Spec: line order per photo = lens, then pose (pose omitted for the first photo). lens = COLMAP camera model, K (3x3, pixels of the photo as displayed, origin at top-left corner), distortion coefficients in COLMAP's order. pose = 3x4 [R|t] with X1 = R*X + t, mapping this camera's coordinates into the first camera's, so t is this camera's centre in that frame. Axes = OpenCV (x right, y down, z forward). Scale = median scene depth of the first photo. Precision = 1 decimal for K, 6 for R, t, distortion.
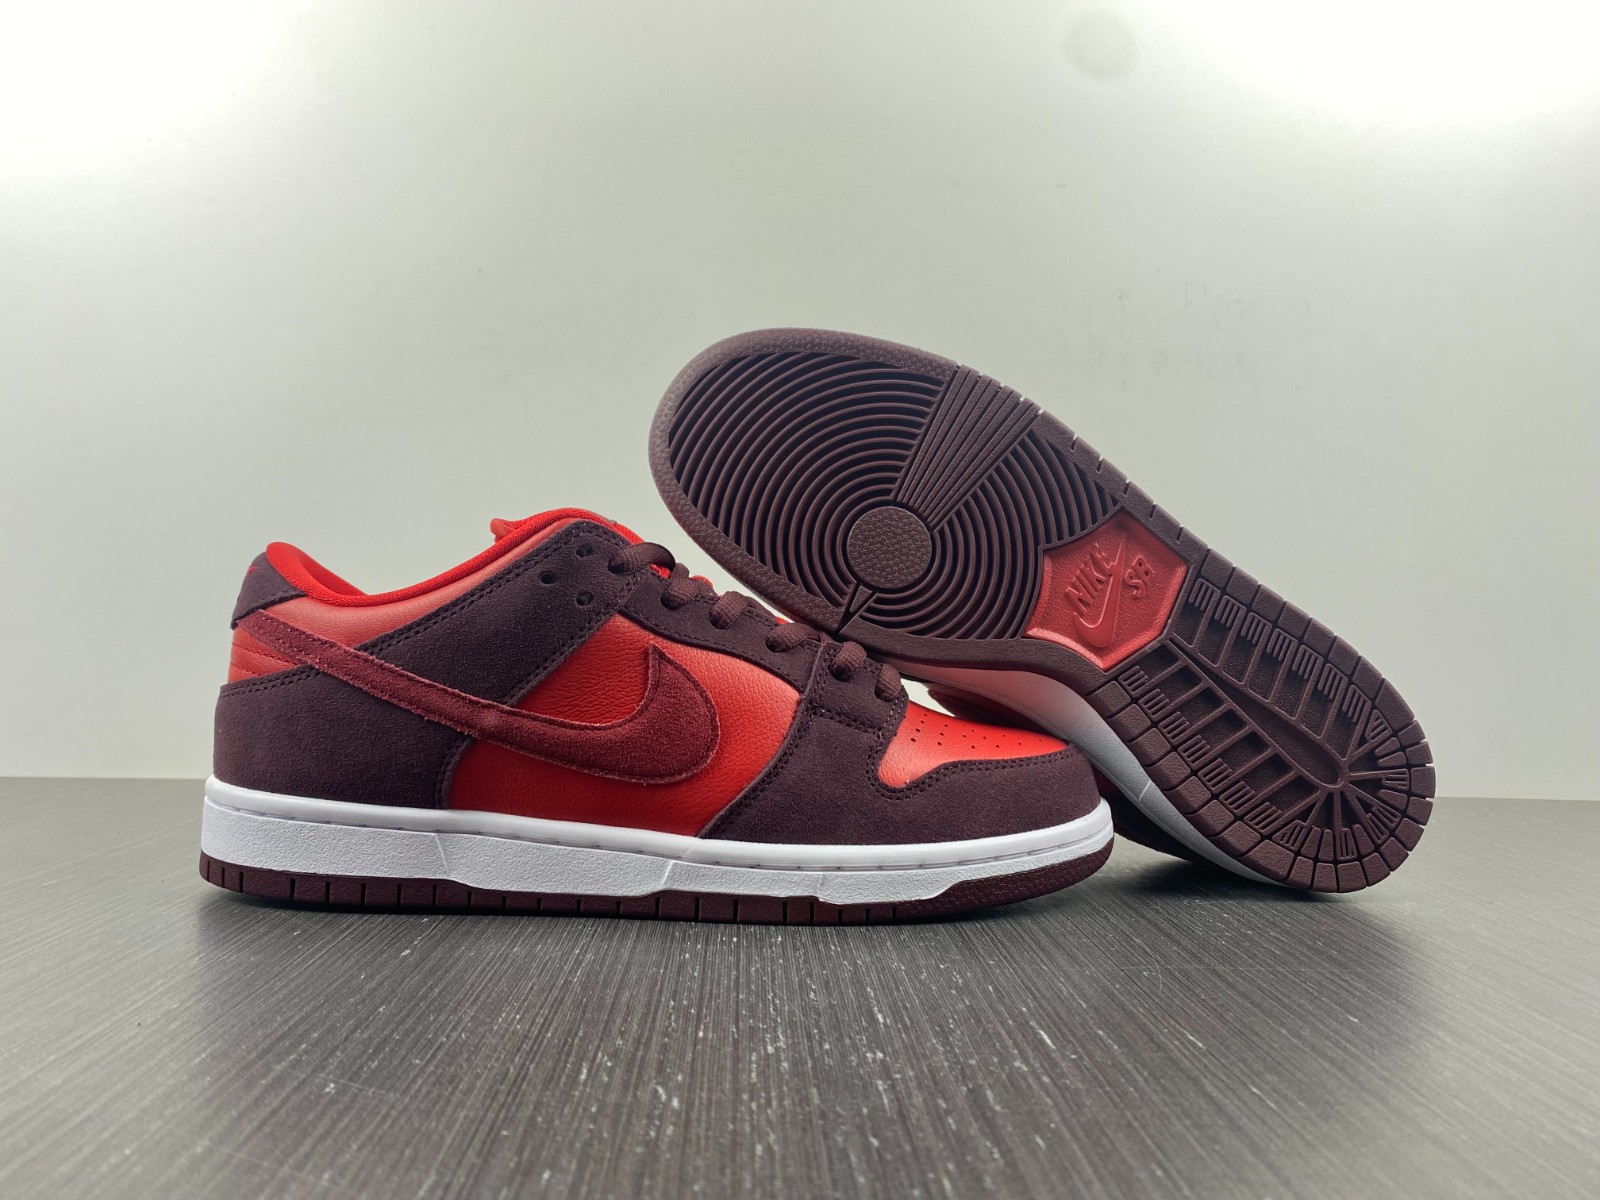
lens RADIAL K [[1232.2, 0, 800.0], [0, 1232.2, 600.0], [0, 0, 1]] dist [0.090863, -0.148544]
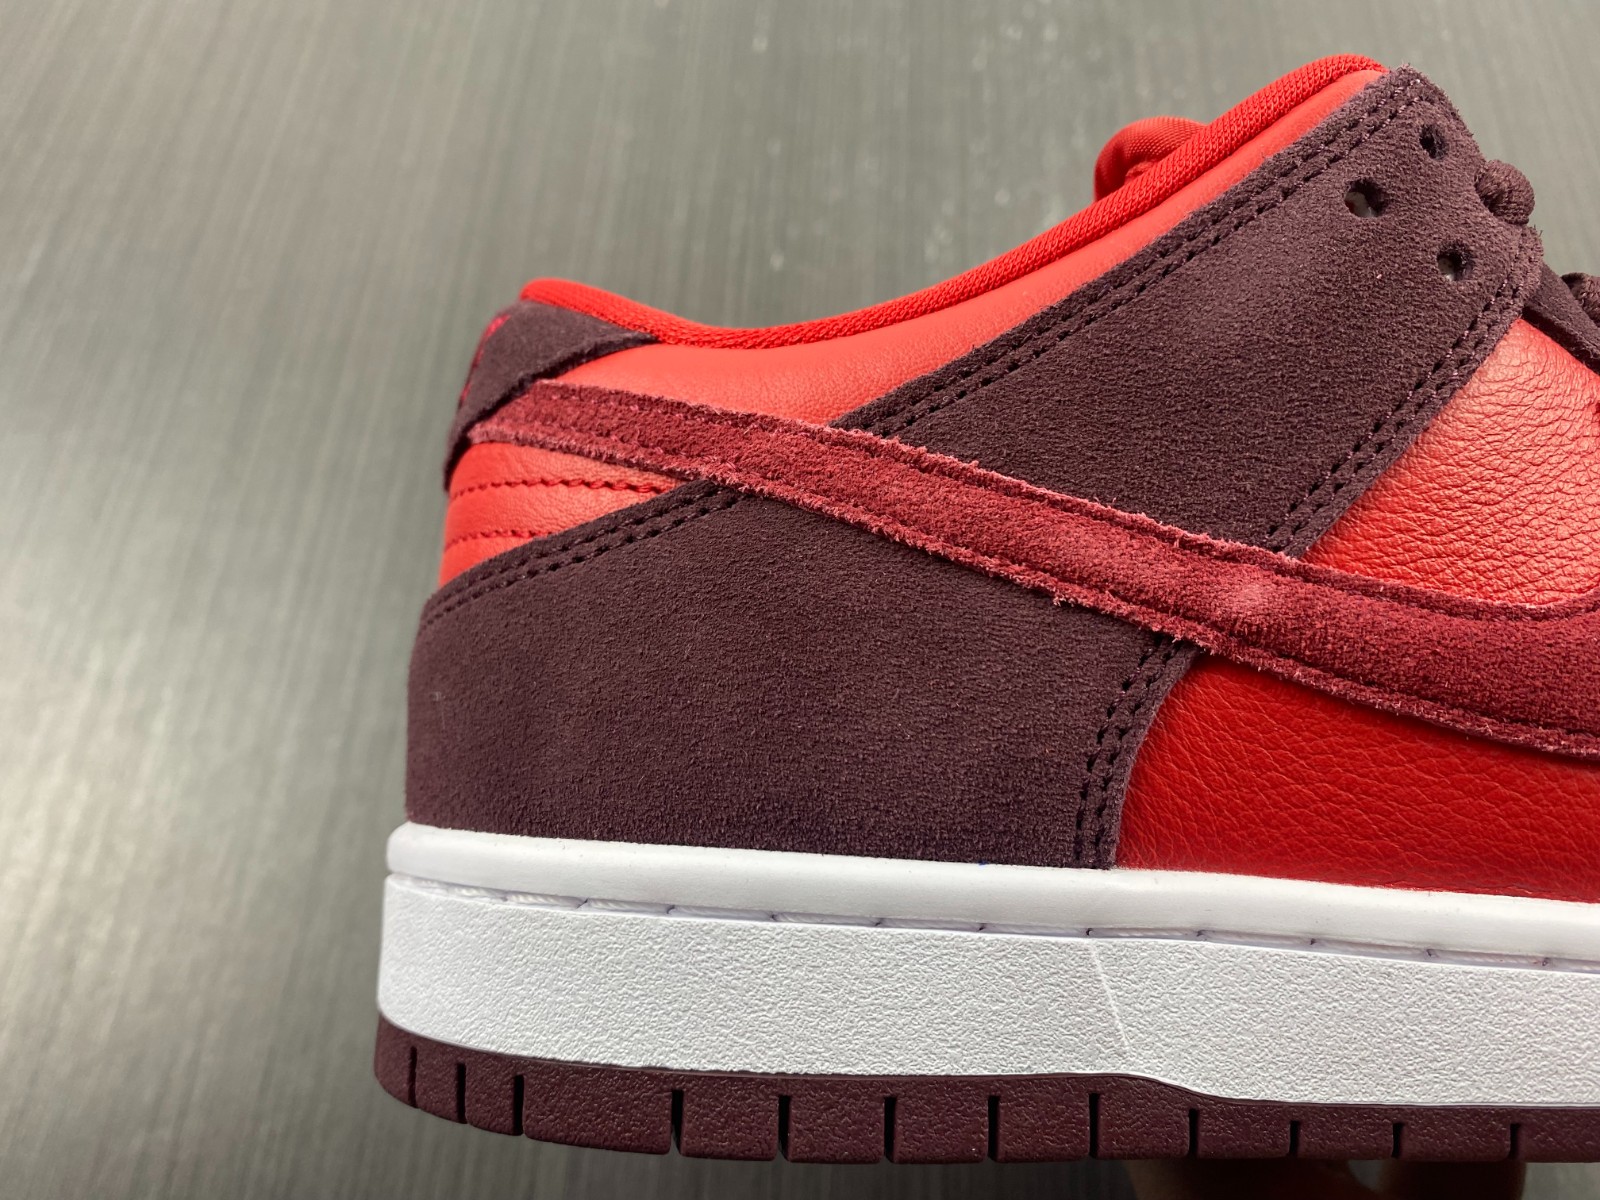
lens RADIAL K [[1232.2, 0, 800.0], [0, 1232.2, 600.0], [0, 0, 1]] dist [0.090863, -0.148544]
pose [[0.999105, -0.041928, 0.005524, -0.370548], [0.042289, 0.991380, -0.124004, 0.134023], [-0.000277, 0.124127, 0.992266, 0.644321]]
